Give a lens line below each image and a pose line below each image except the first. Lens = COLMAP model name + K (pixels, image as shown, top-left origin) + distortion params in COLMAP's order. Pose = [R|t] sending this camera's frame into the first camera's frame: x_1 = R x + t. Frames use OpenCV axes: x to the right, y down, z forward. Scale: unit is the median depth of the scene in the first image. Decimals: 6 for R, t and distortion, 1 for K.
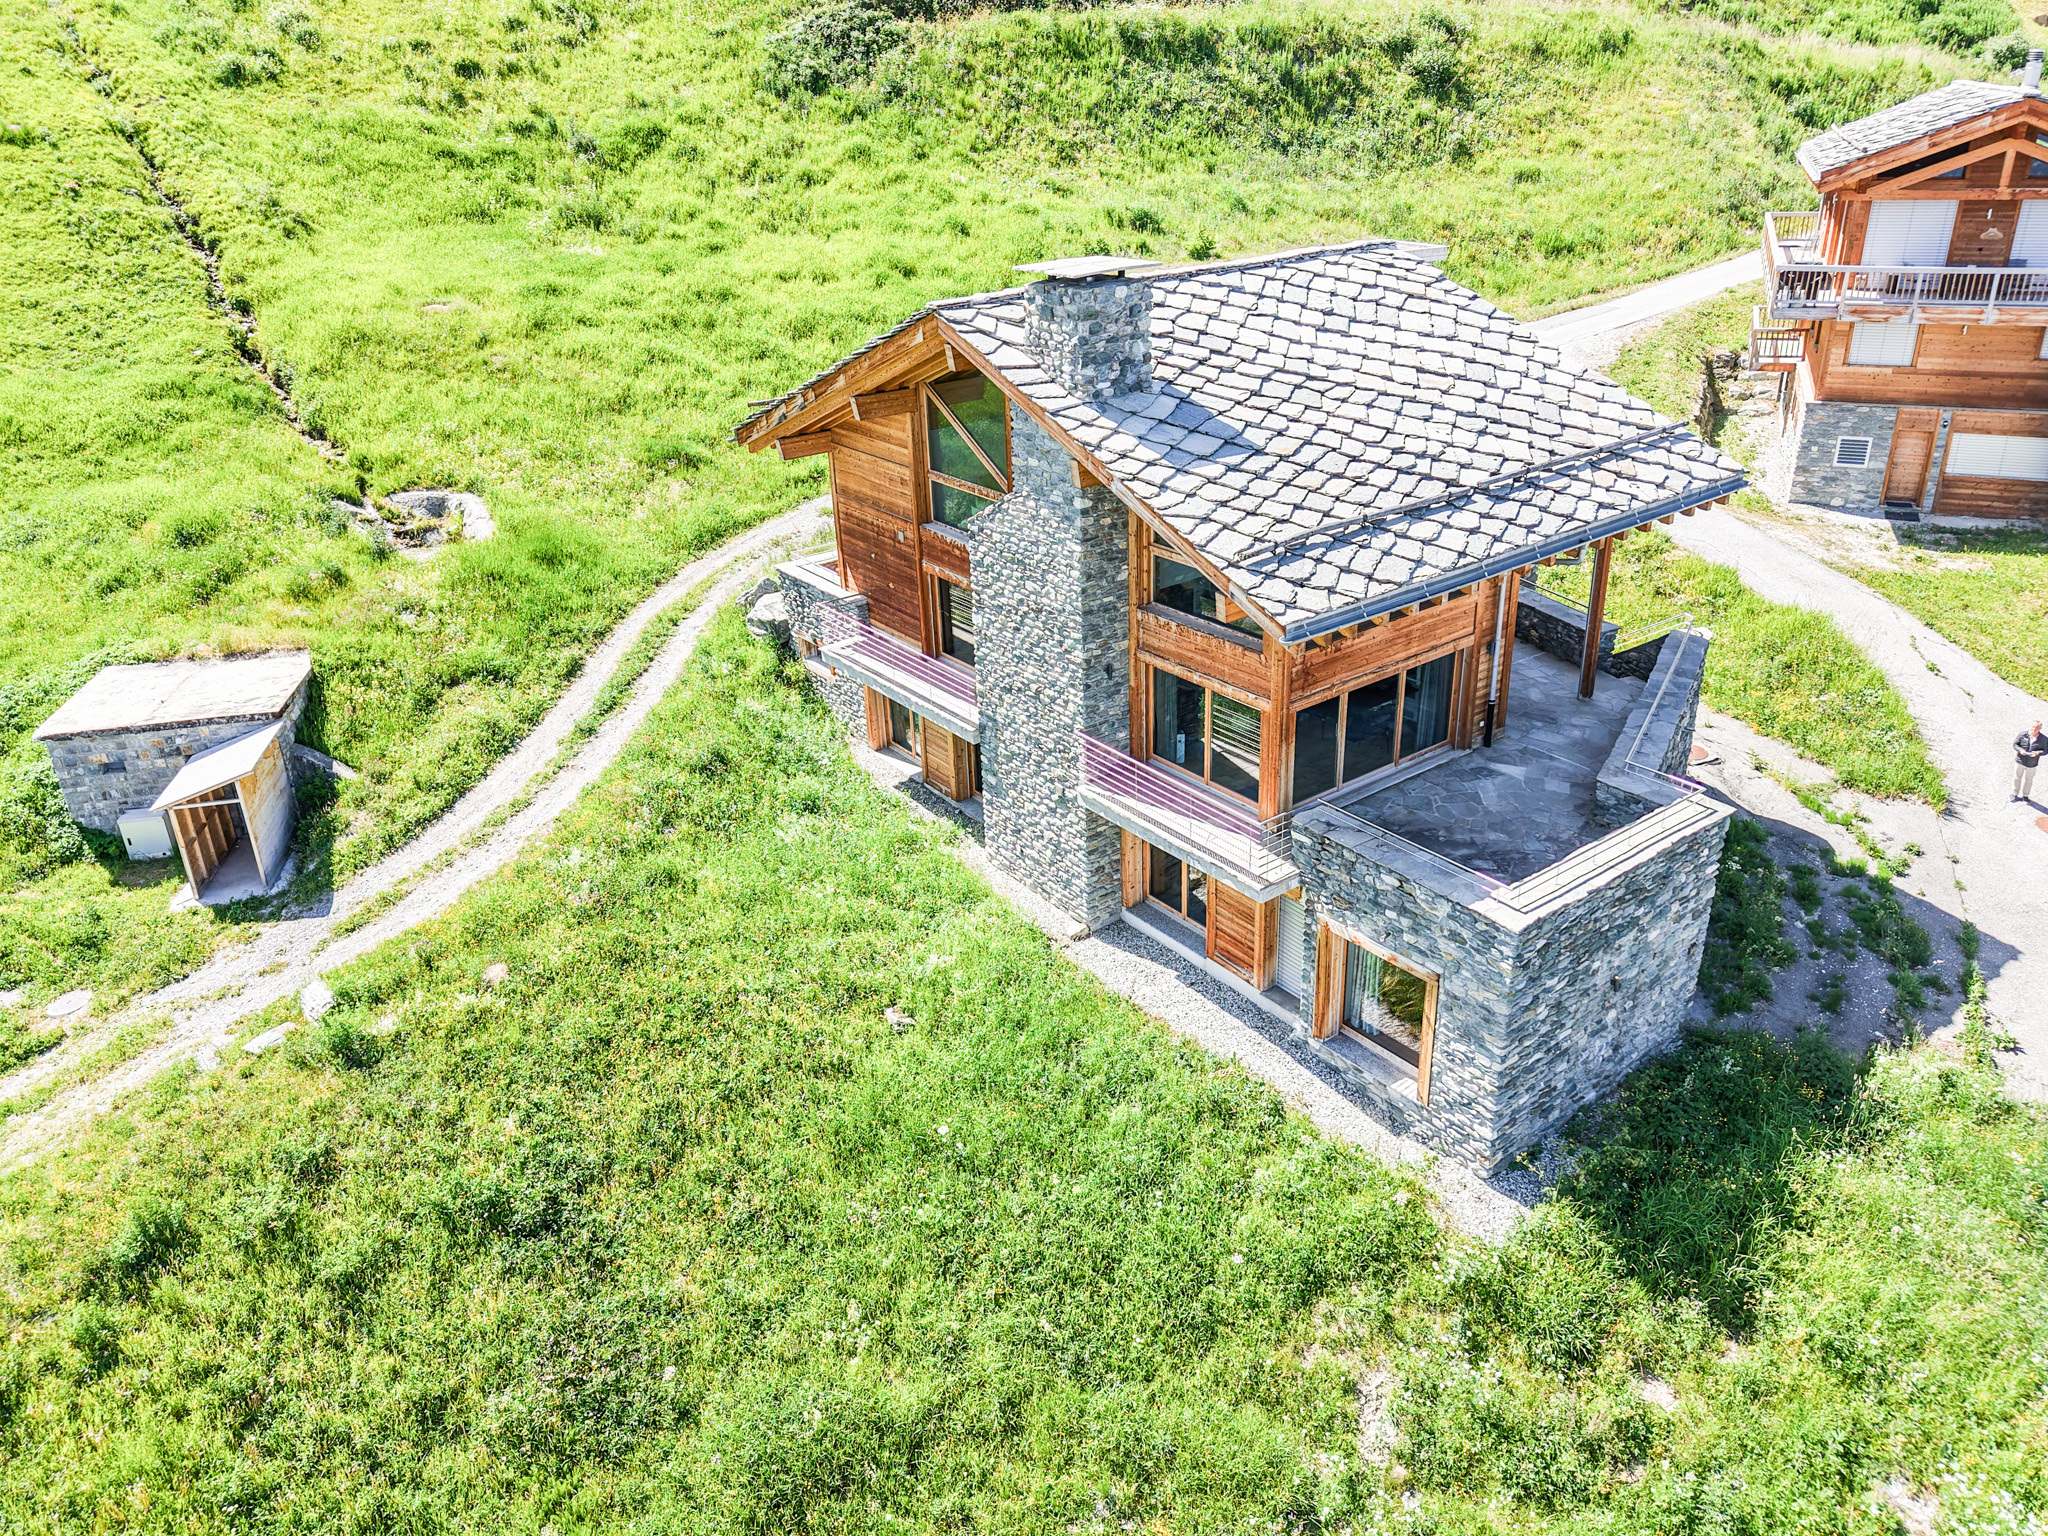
lens RADIAL K [[1392.2, 0, 1024.0], [0, 1392.2, 768.0], [0, 0, 1]] dist [0.004157, -0.001403]
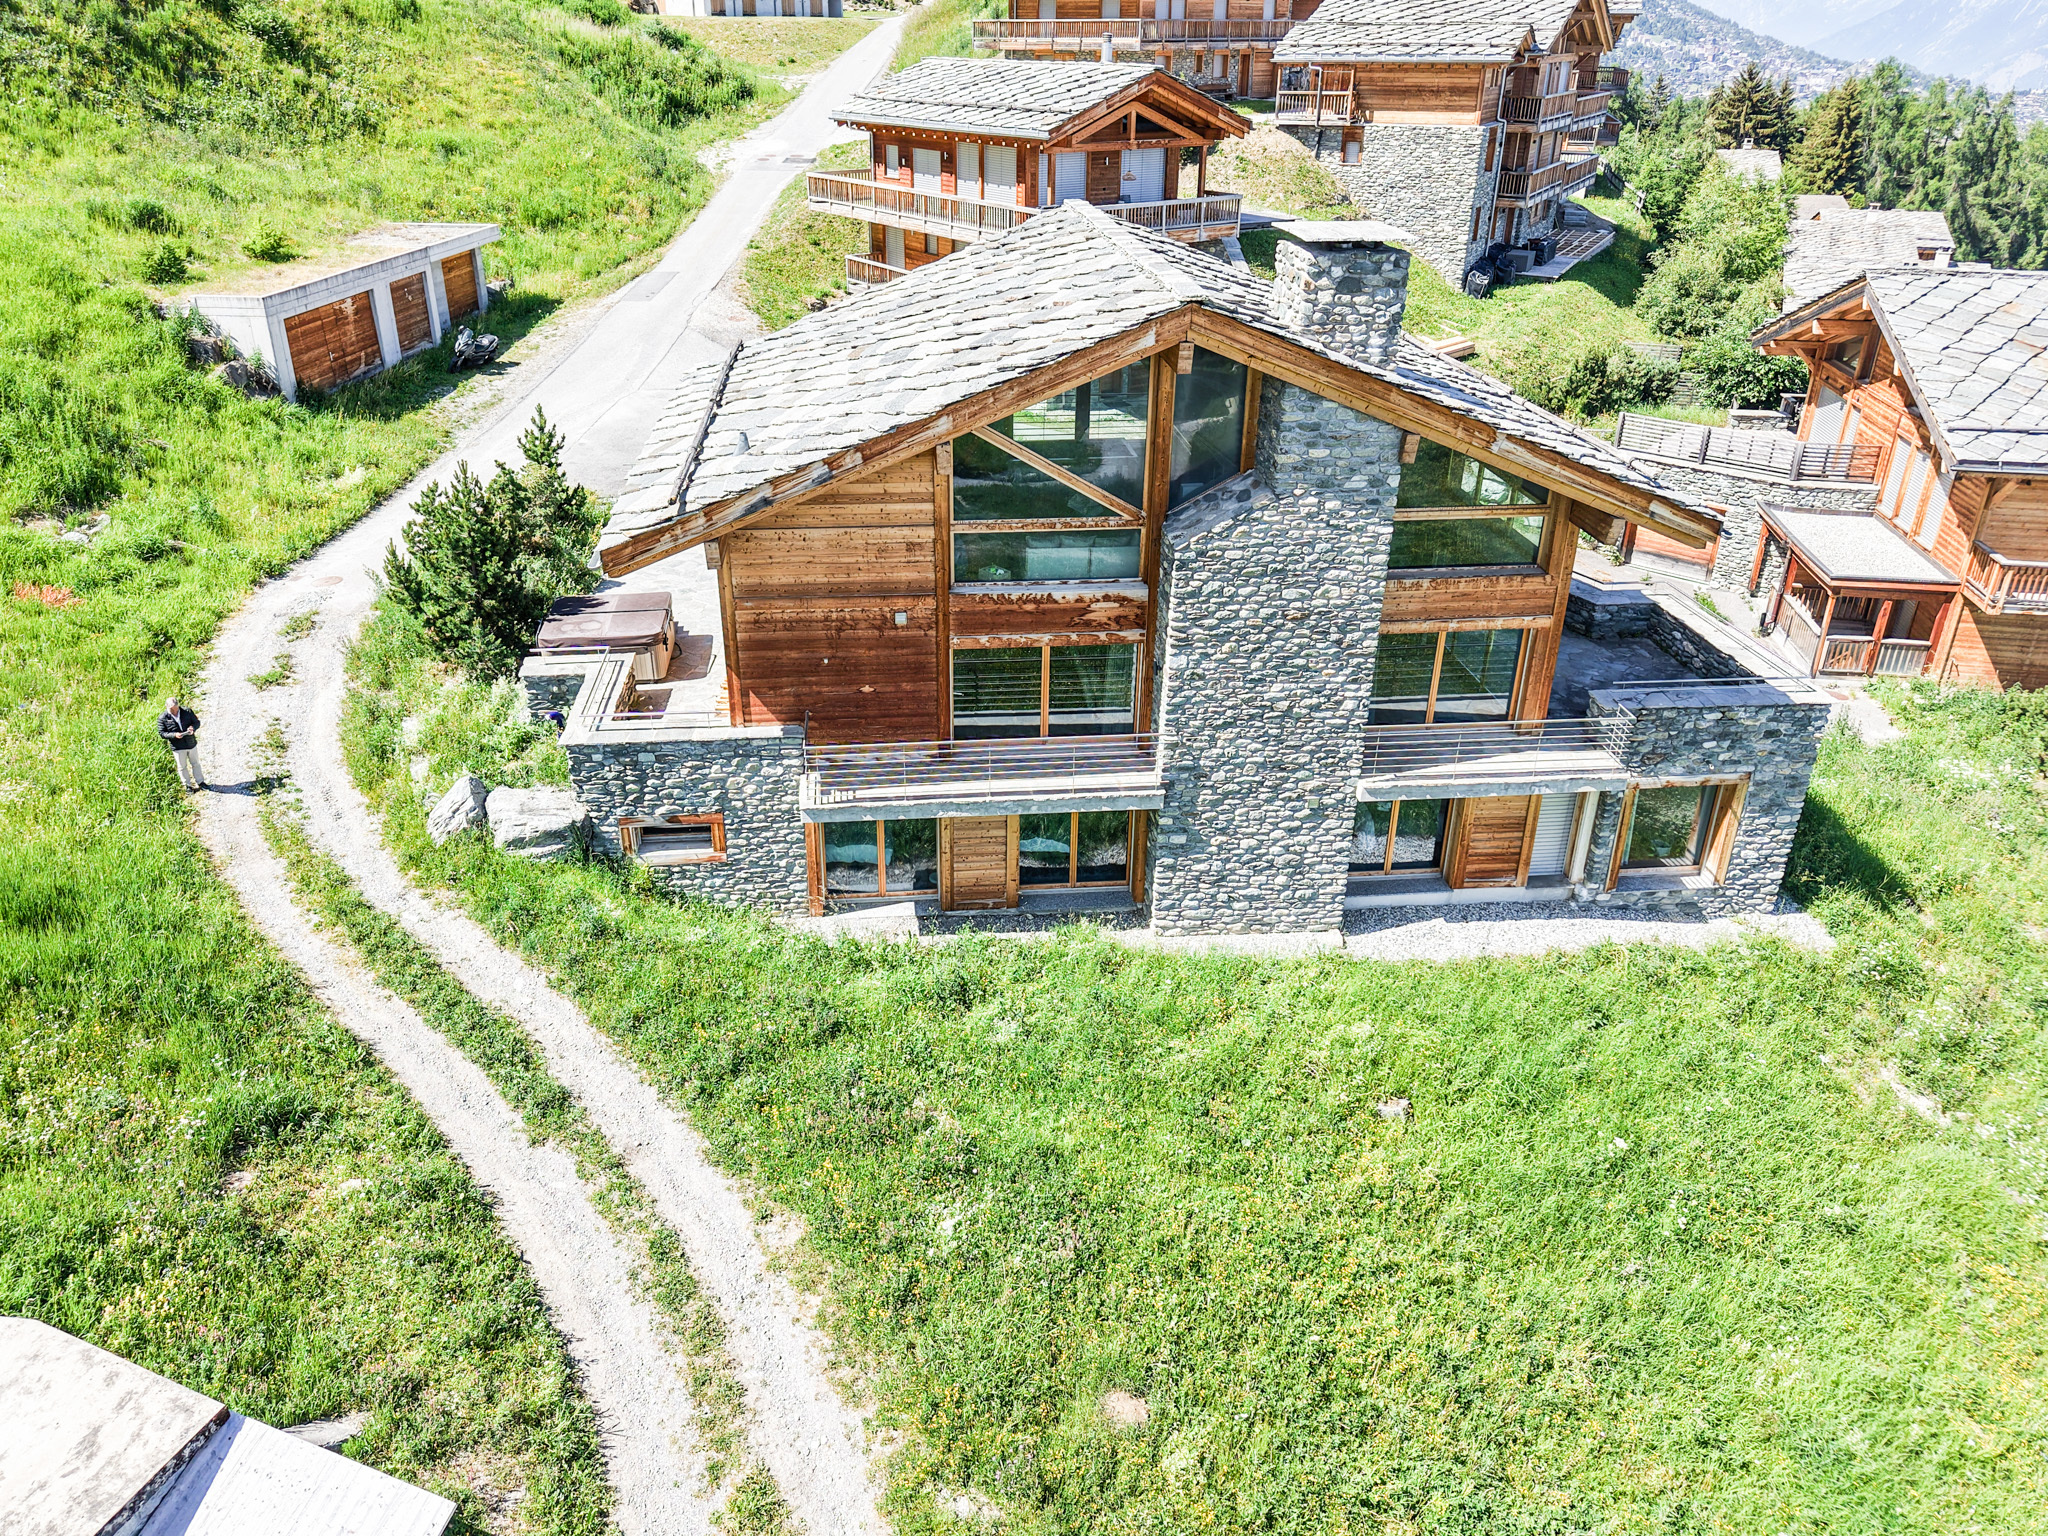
lens RADIAL K [[1392.2, 0, 1024.0], [0, 1392.2, 768.0], [0, 0, 1]] dist [0.004157, -0.001403]
pose [[0.514607, -0.335682, 0.788985, -0.808338], [0.349888, 0.922291, 0.164188, -0.227985], [-0.782788, 0.191564, 0.592069, 0.603508]]
